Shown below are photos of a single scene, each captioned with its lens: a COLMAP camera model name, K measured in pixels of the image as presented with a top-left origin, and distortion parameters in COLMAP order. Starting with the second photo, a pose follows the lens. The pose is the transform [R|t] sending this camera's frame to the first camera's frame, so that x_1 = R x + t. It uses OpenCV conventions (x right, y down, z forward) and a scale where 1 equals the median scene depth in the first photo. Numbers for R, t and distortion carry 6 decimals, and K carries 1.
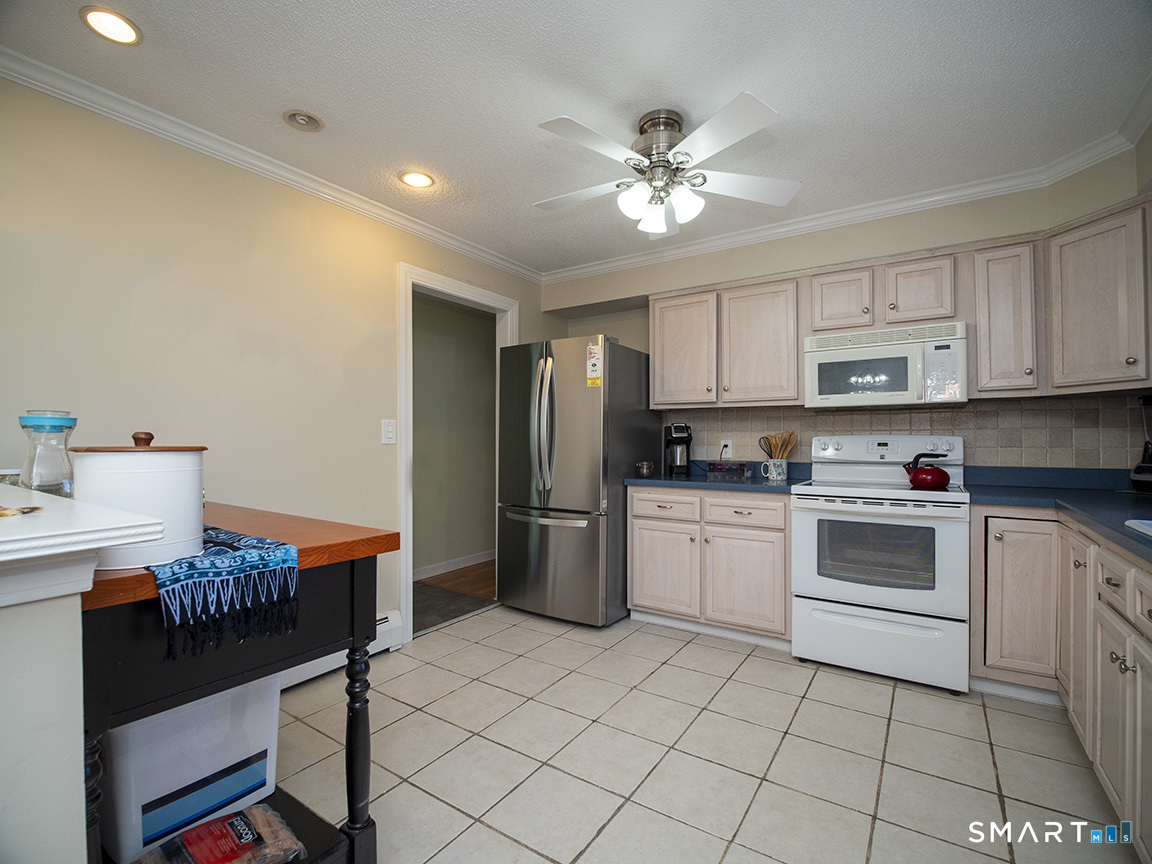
lens RADIAL K [[531.3, 0, 577.4], [0, 531.3, 434.1], [0, 0, 1]] dist [-0.012743, -0.002009]
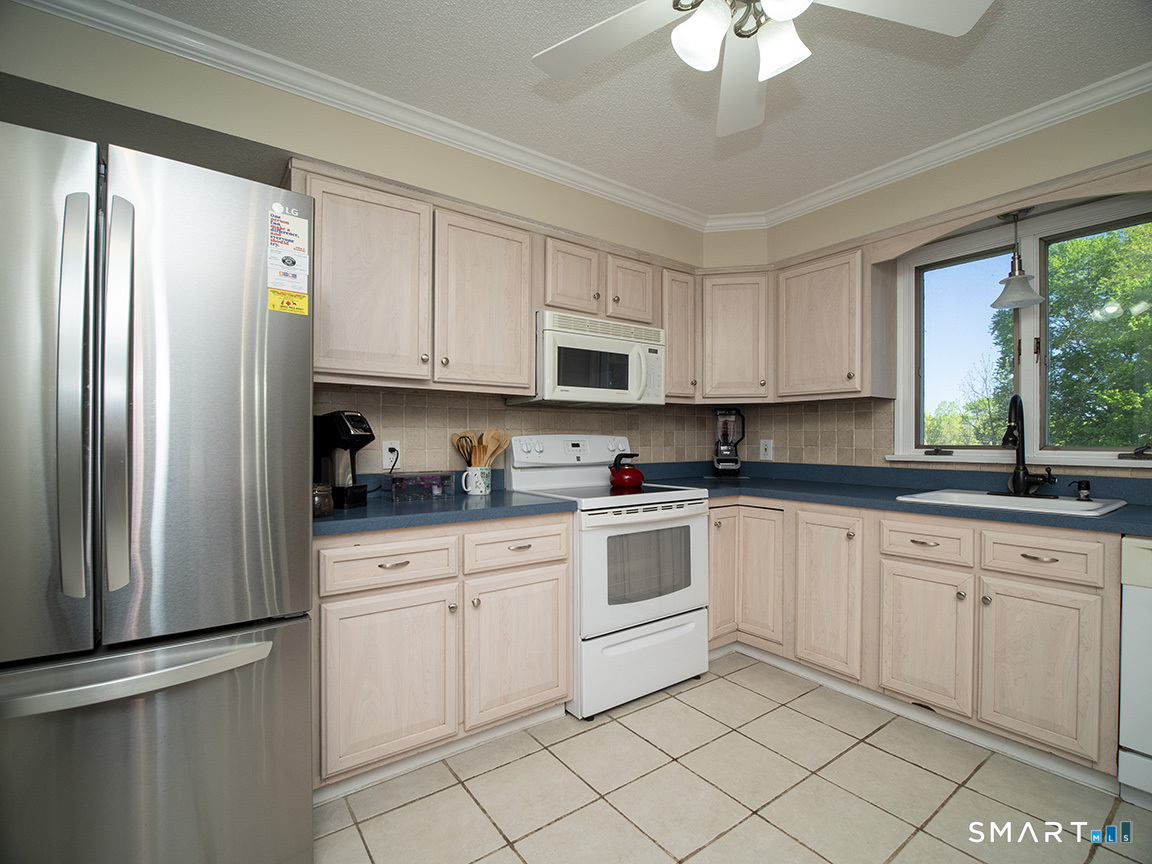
lens RADIAL K [[531.3, 0, 579.8], [0, 531.3, 441.9], [0, 0, 1]] dist [-0.012743, -0.002009]
pose [[0.342114, -0.003748, 0.939651, -0.329160], [-0.008016, 0.999944, 0.006907, 0.008393], [-0.939624, -0.009895, 0.342065, 0.754506]]
